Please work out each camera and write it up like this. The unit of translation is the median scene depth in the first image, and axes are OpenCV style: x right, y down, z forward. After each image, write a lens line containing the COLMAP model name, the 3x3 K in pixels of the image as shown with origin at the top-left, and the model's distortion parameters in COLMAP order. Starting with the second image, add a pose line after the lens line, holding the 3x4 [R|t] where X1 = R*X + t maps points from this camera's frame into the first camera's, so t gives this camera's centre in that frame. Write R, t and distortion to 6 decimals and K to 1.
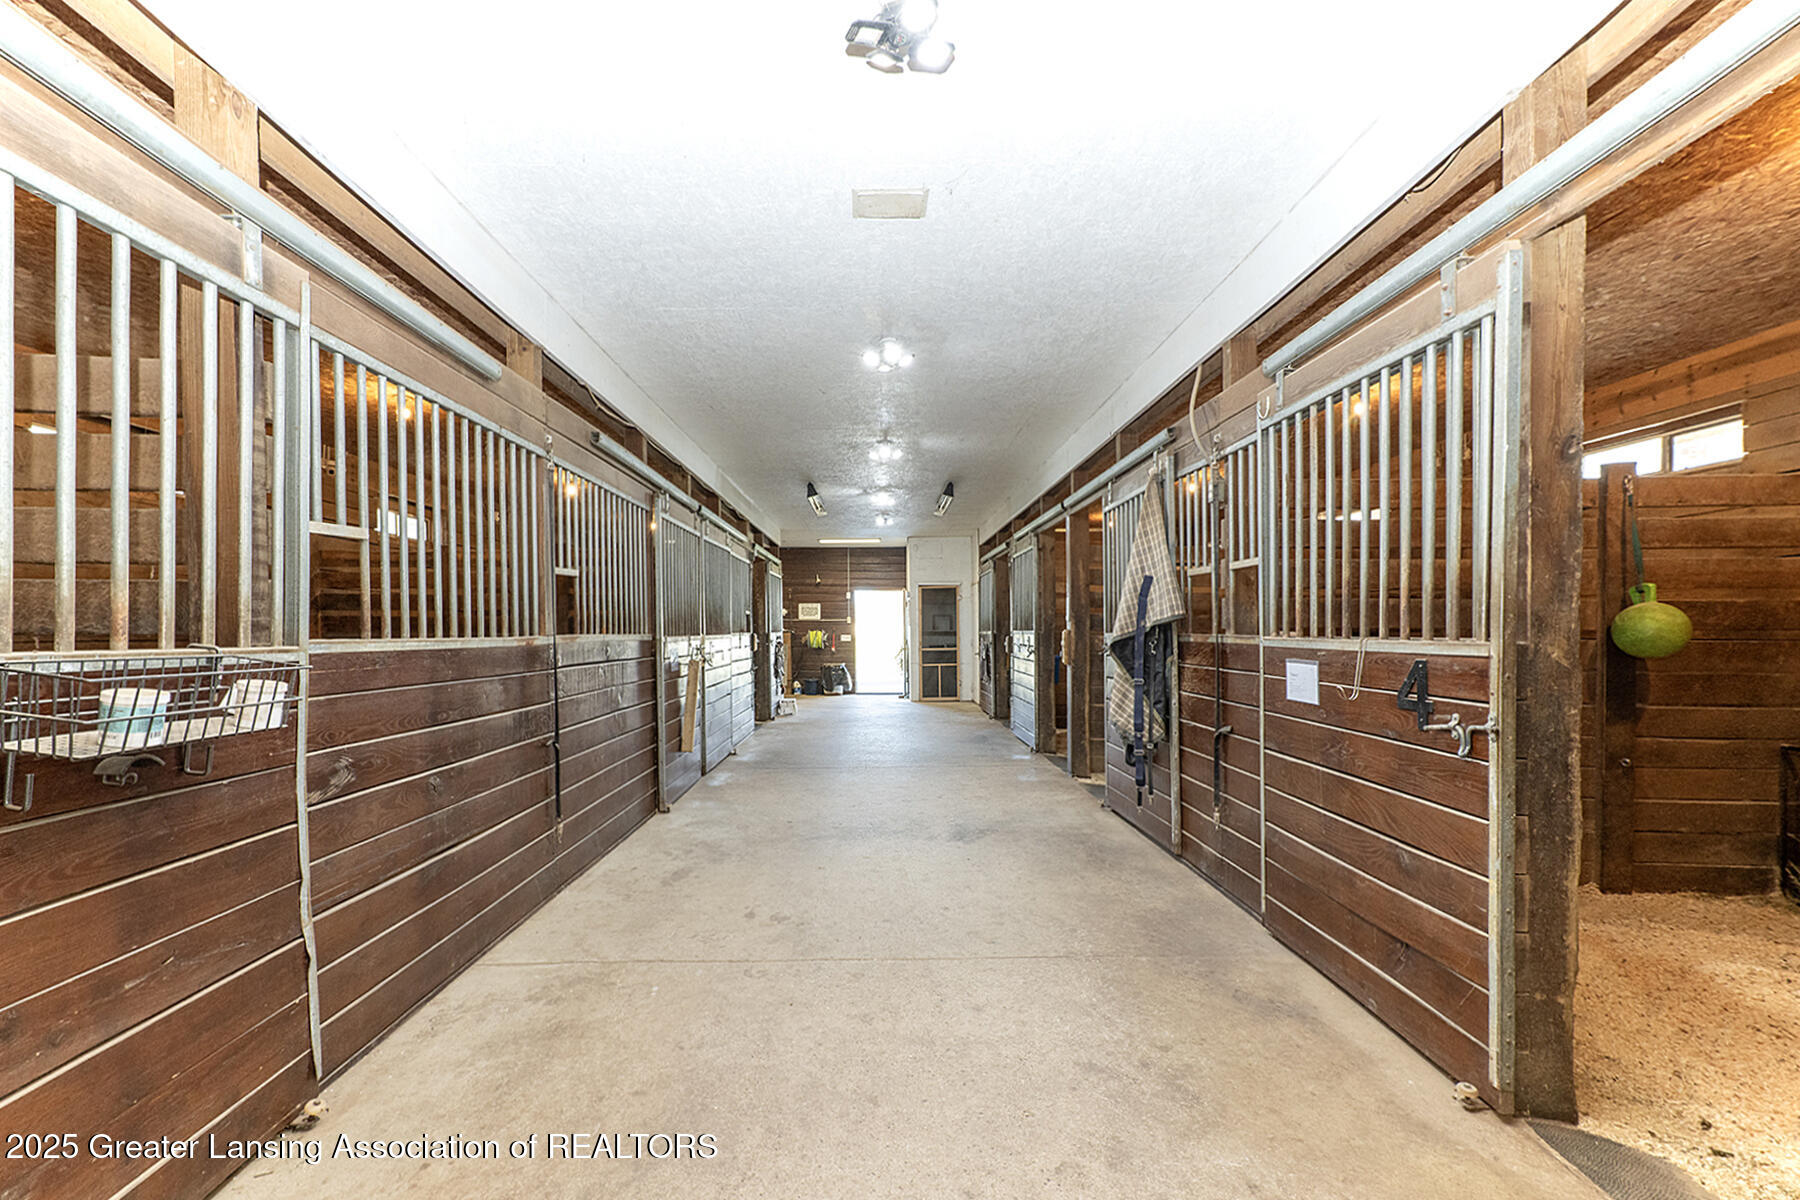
lens RADIAL K [[755.9, 0, 896.4], [0, 755.9, 641.2], [0, 0, 1]] dist [0.001134, 0.000500]
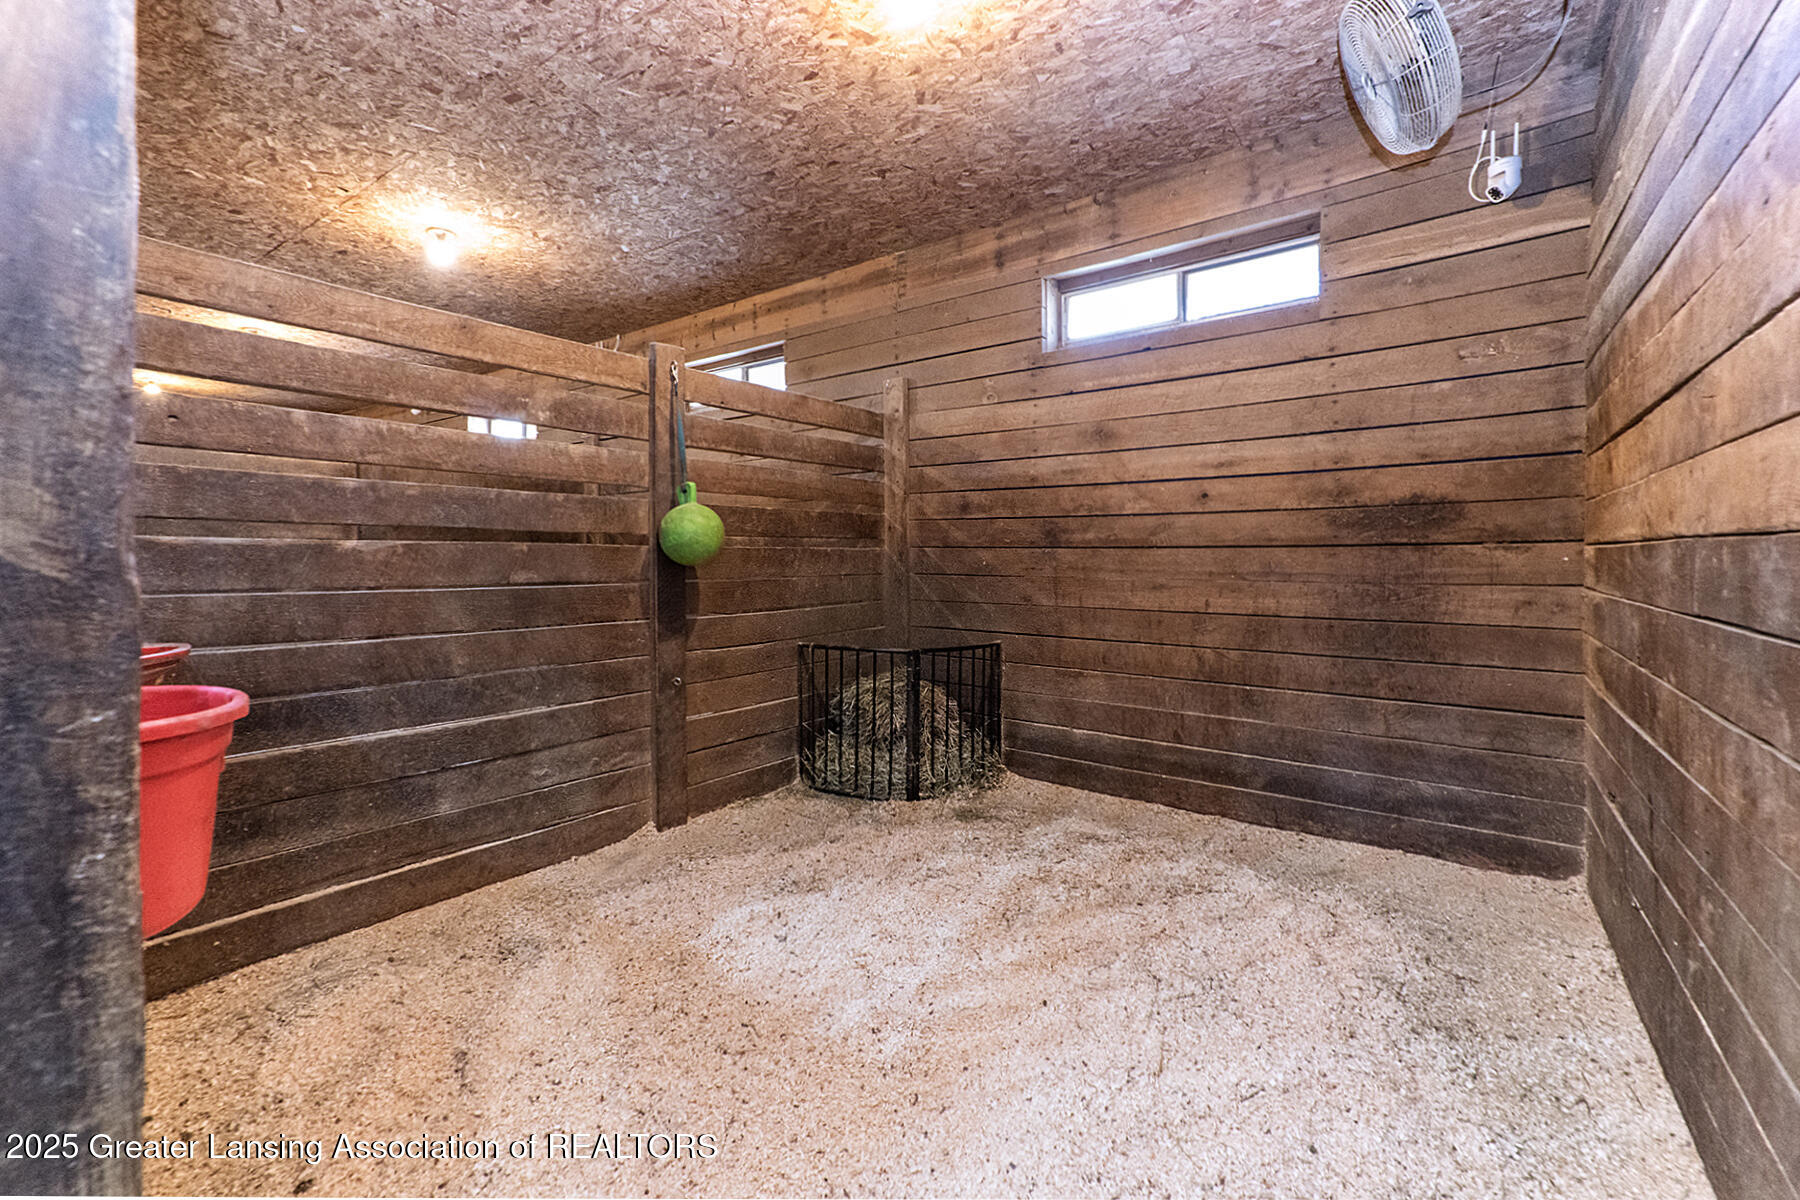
lens RADIAL K [[729.2, 0, 900.0], [0, 729.2, 600.0], [0, 0, 1]] dist [0.000025, -0.000002]
pose [[0.587152, -0.054402, 0.807646, 0.416471], [0.010230, 0.998158, 0.059797, 0.013912], [-0.809412, -0.026848, 0.586627, 0.273901]]
